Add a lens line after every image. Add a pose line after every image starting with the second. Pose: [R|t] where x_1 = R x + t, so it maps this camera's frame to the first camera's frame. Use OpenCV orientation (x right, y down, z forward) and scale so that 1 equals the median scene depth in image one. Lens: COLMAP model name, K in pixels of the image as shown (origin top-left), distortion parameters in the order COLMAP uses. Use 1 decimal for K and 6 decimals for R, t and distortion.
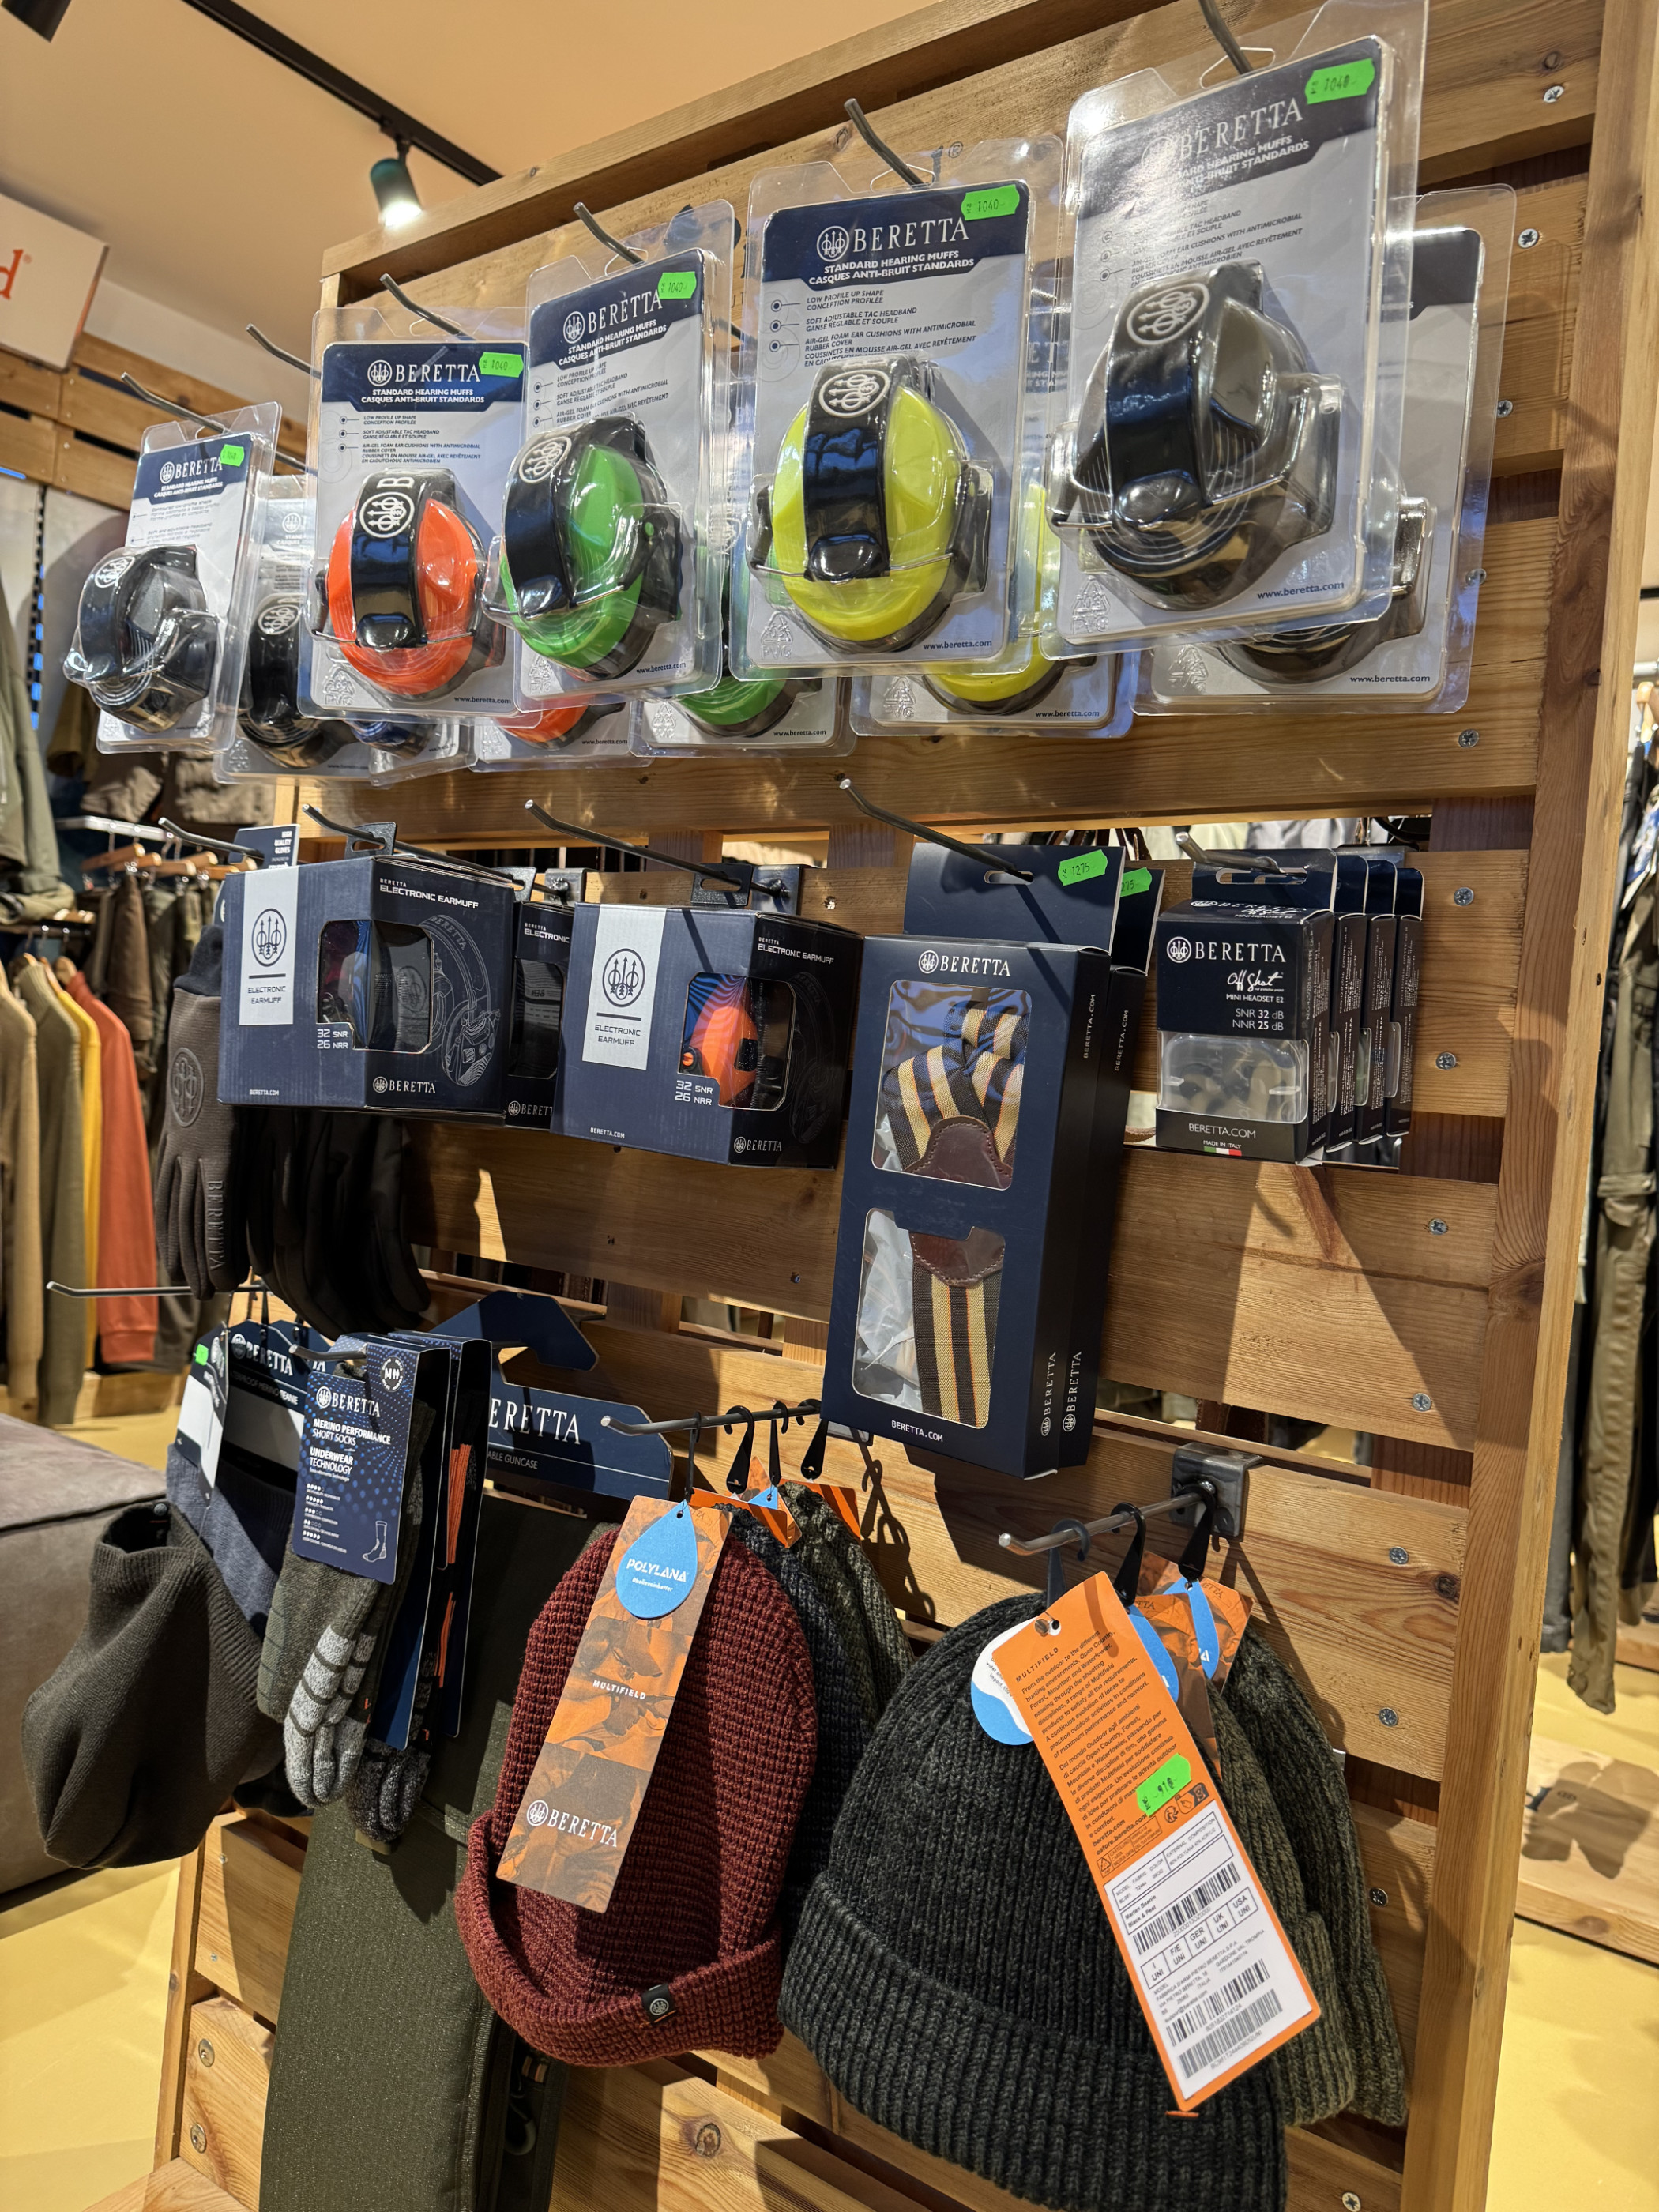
lens RADIAL K [[1545.3, 0, 807.5], [0, 1545.3, 1110.0], [0, 0, 1]] dist [0.088363, -0.152229]
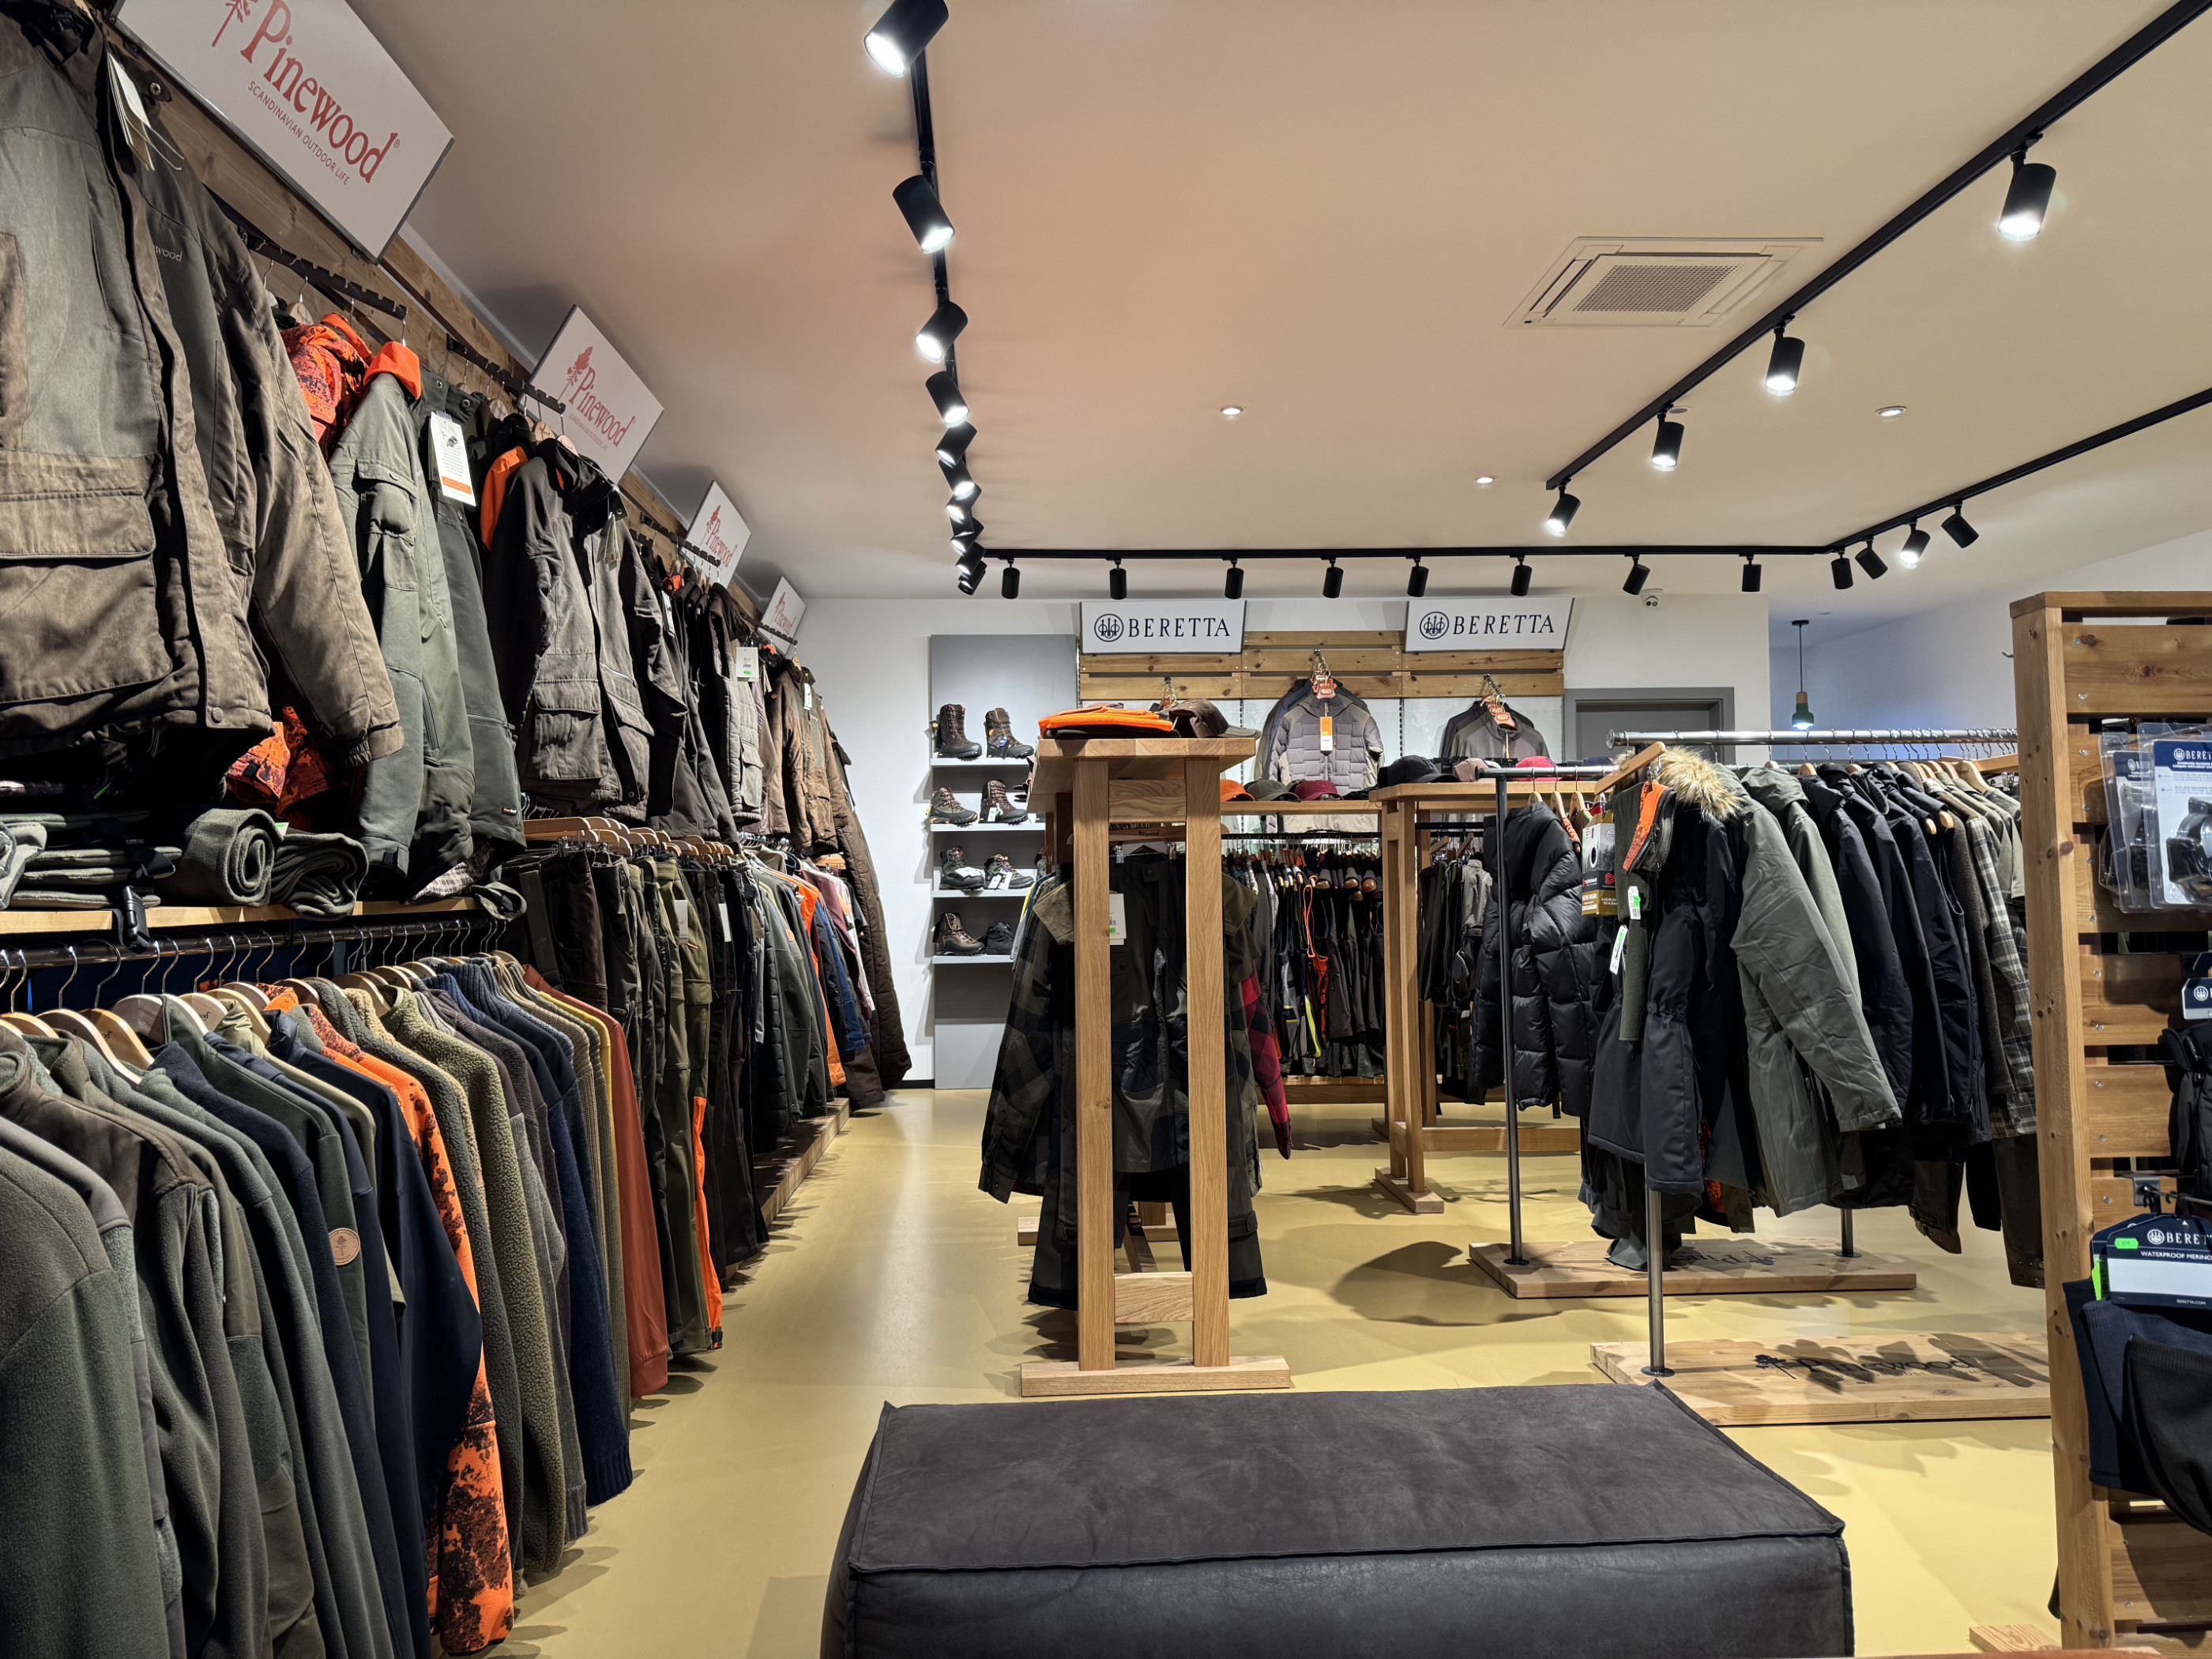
lens RADIAL K [[1545.3, 0, 1111.9], [0, 1545.3, 822.0], [0, 0, 1]] dist [0.088363, -0.152229]
pose [[0.760881, -0.052526, 0.646762, -2.885255], [0.081579, 0.996553, -0.015040, -0.478745], [-0.643743, 0.064206, 0.762544, 0.441884]]
